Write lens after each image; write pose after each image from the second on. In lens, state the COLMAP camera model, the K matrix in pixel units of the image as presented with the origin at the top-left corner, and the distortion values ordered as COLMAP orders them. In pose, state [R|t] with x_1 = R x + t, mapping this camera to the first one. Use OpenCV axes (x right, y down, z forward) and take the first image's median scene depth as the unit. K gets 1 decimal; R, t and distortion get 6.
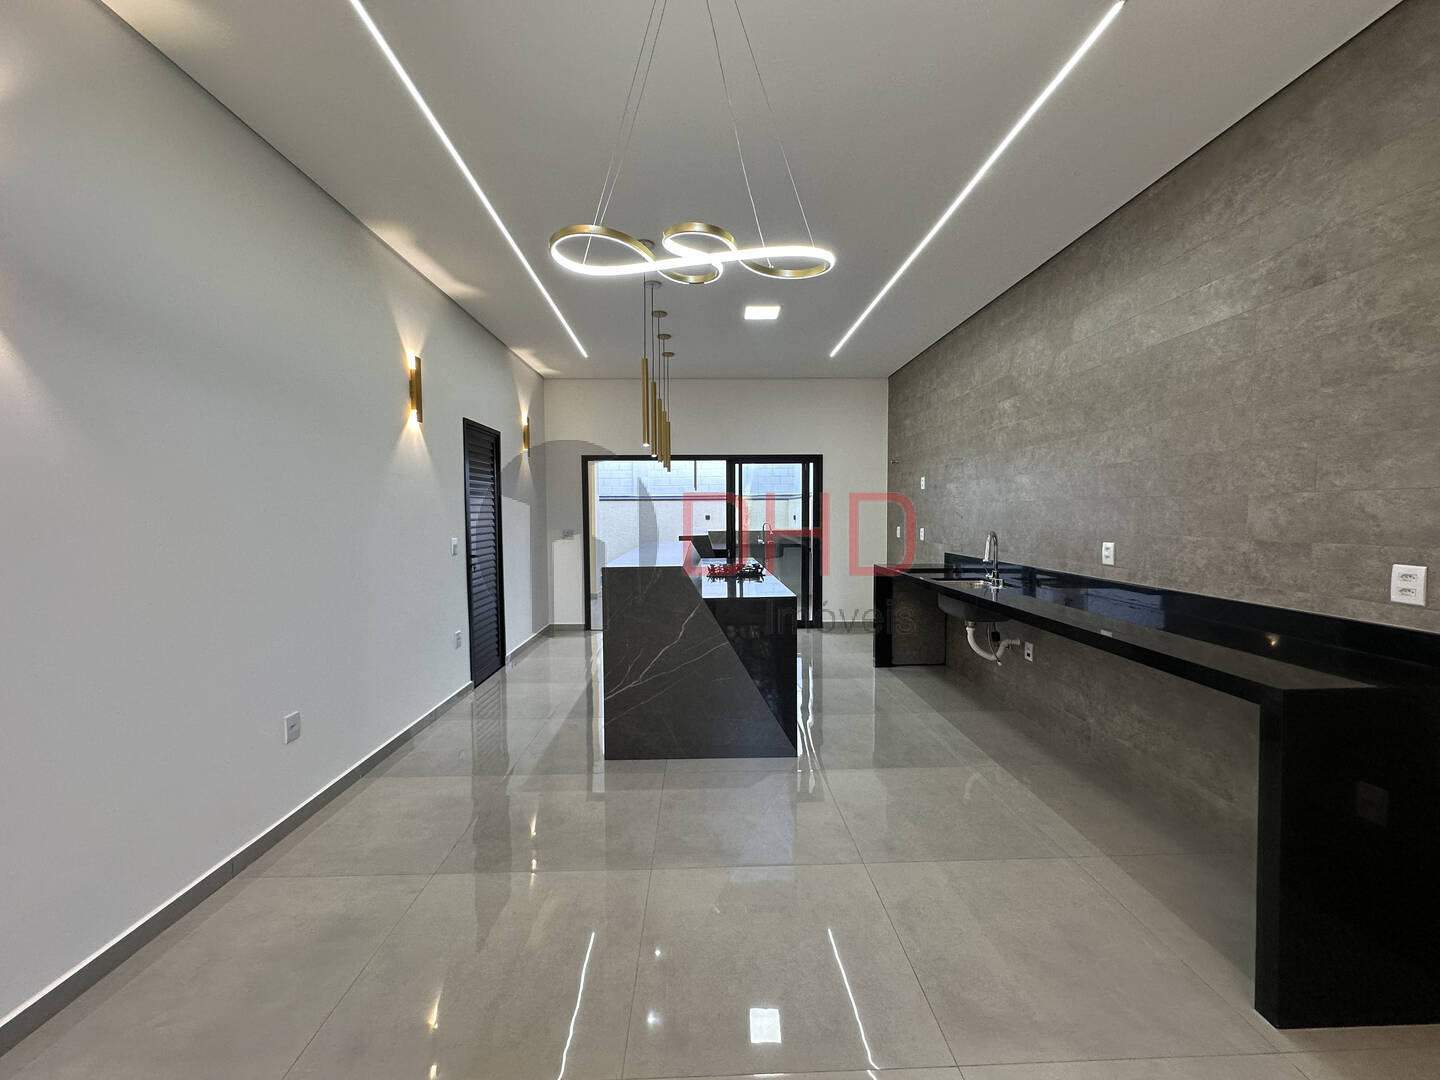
lens RADIAL K [[571.9, 0, 720.0], [0, 571.9, 540.0], [0, 0, 1]] dist [-0.008520, 0.000004]
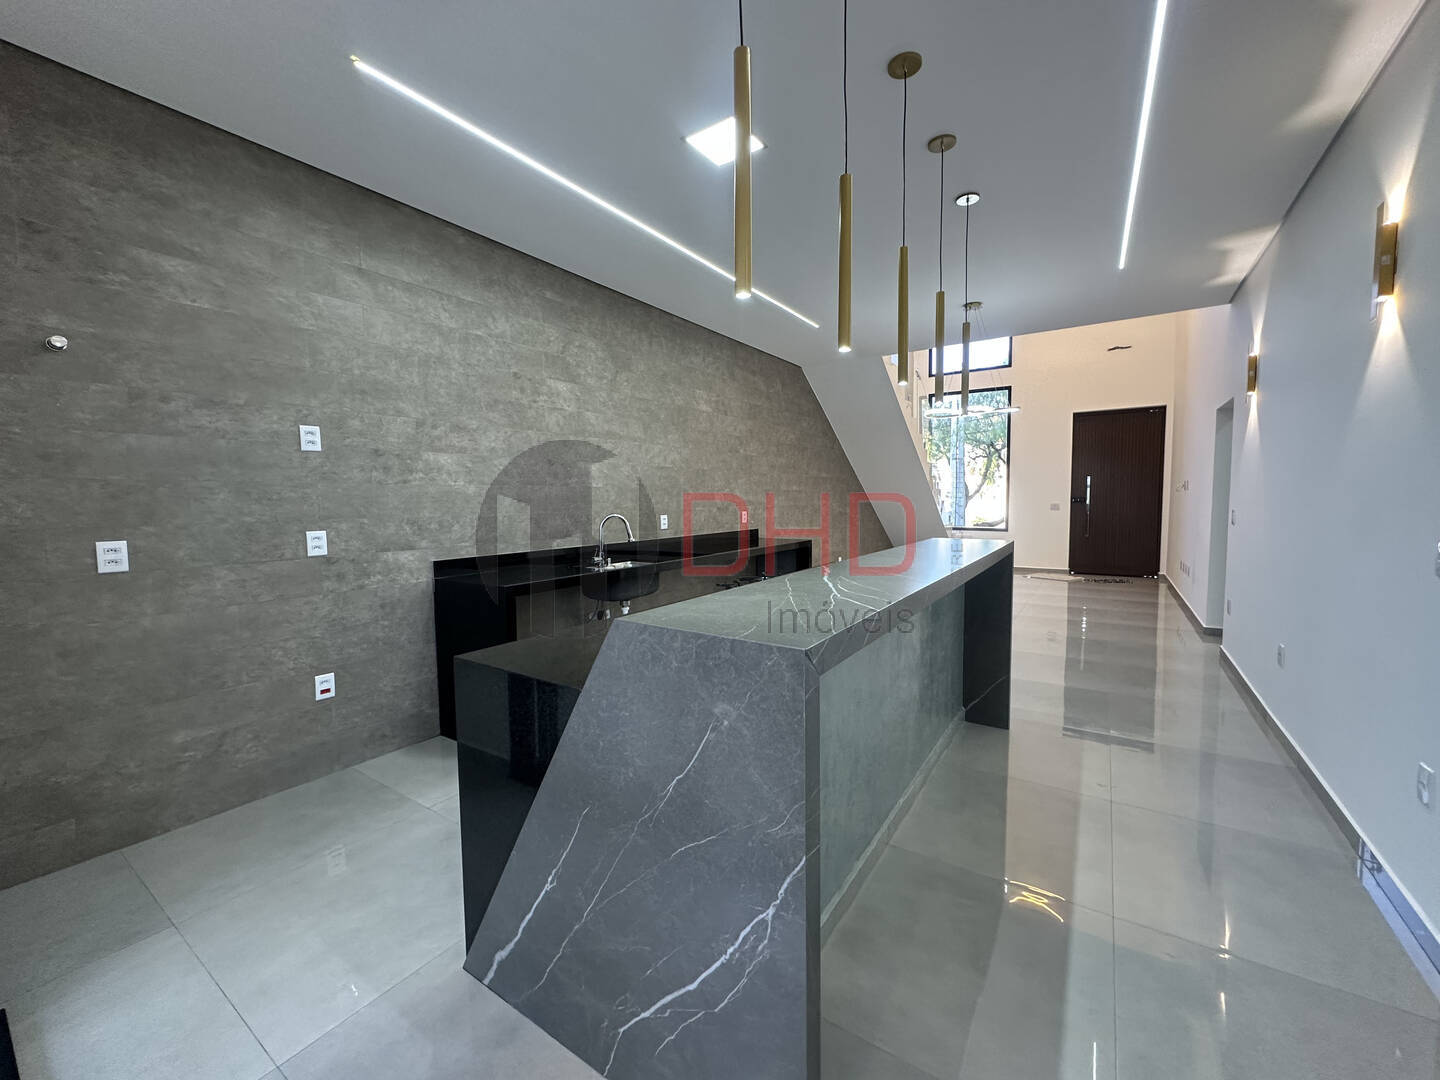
lens RADIAL K [[571.9, 0, 720.0], [0, 571.9, 540.0], [0, 0, 1]] dist [-0.008520, 0.000004]
pose [[-0.810202, -0.025055, 0.585615, -0.327310], [0.047286, 0.993036, 0.107907, -0.077253], [-0.584241, 0.115118, -0.803375, 1.840531]]
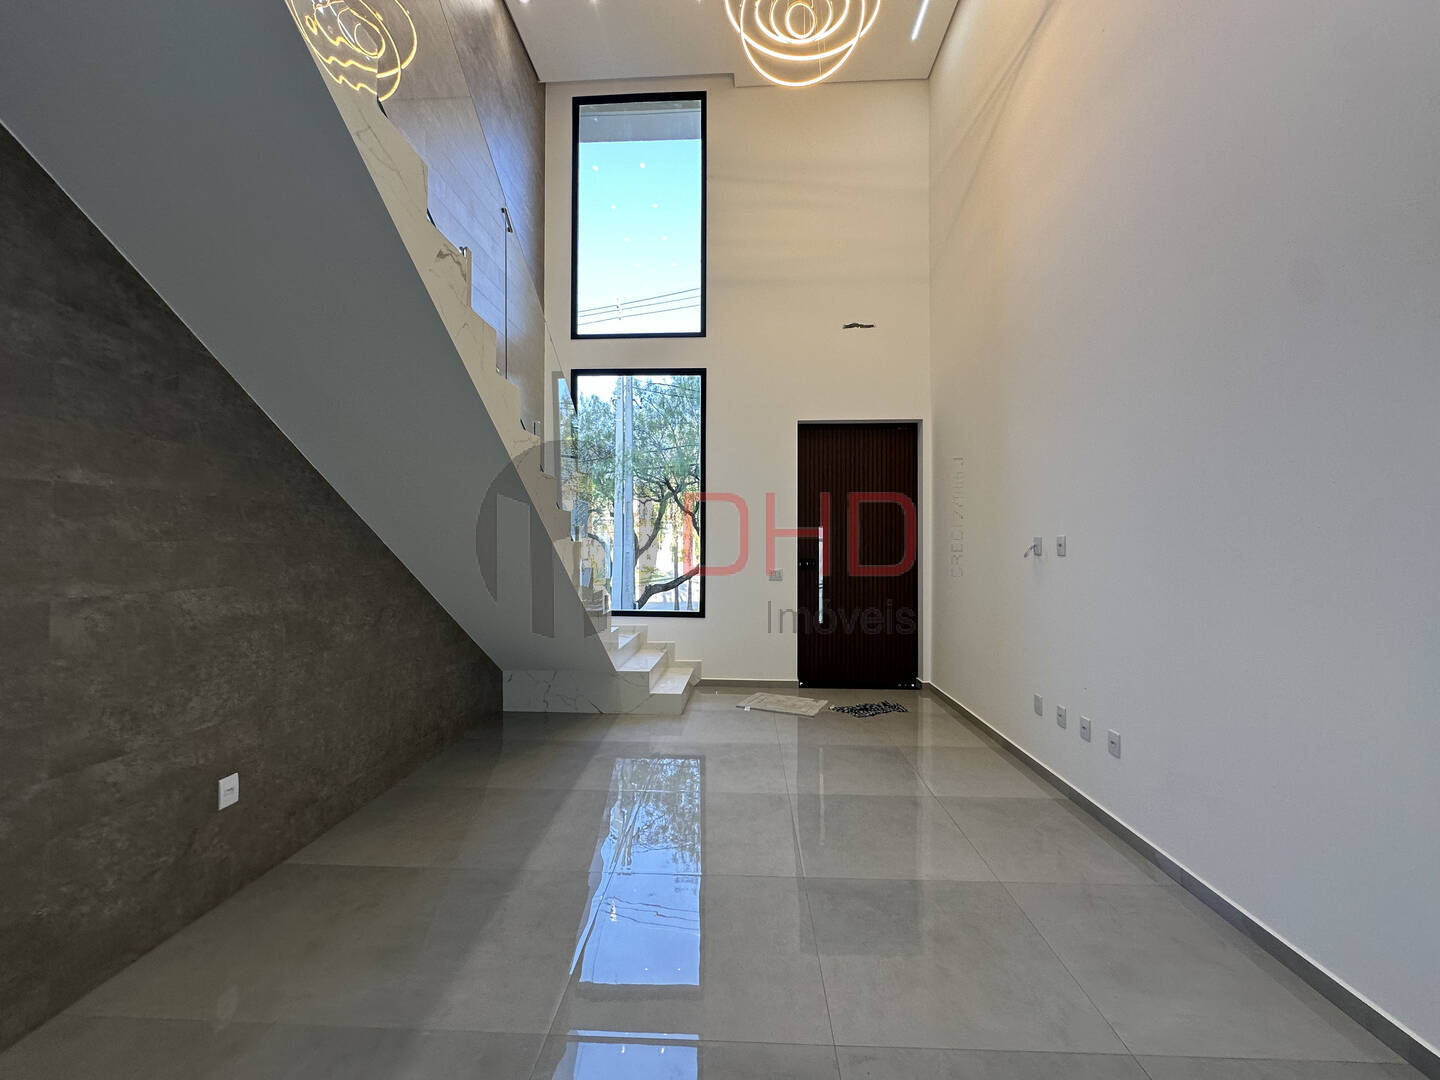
lens RADIAL K [[571.9, 0, 720.0], [0, 571.9, 540.0], [0, 0, 1]] dist [-0.008520, 0.000004]
pose [[-0.997317, 0.005886, 0.072962, 0.004120], [0.008769, 0.999191, 0.039259, -0.031719], [-0.072672, 0.039794, -0.996562, 0.368604]]
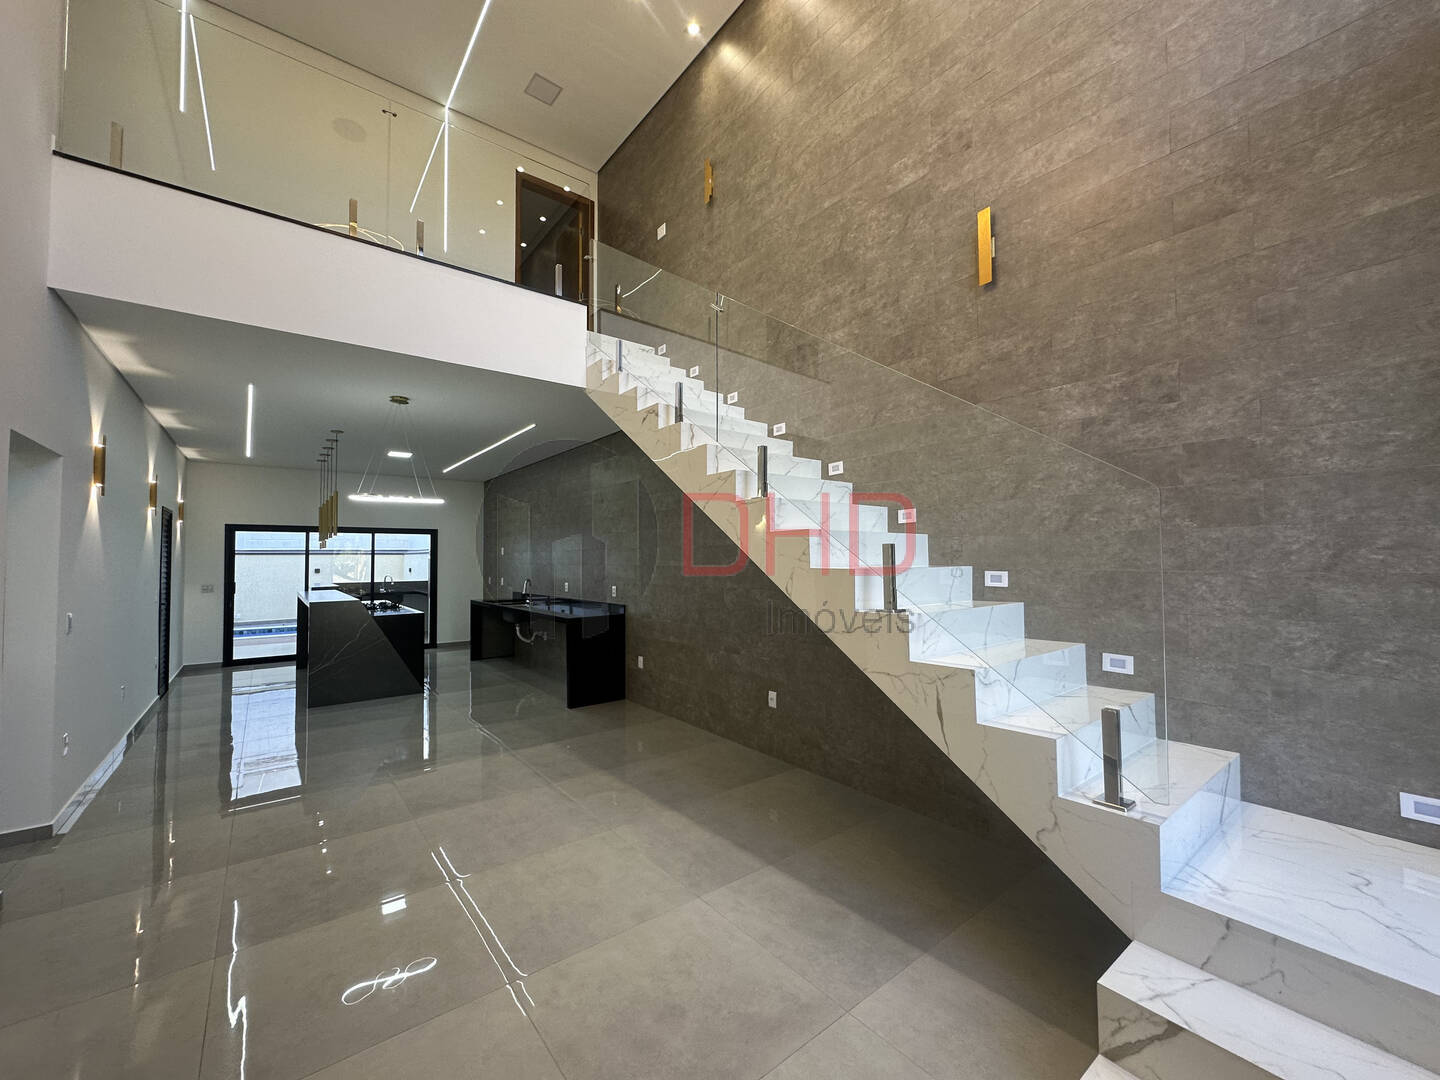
lens RADIAL K [[571.9, 0, 720.0], [0, 571.9, 540.0], [0, 0, 1]] dist [-0.008520, 0.000004]
pose [[0.801985, 0.018895, 0.597045, -0.214758], [0.031415, 0.996782, -0.073743, 0.019887], [-0.596517, 0.077897, 0.798811, -1.139271]]
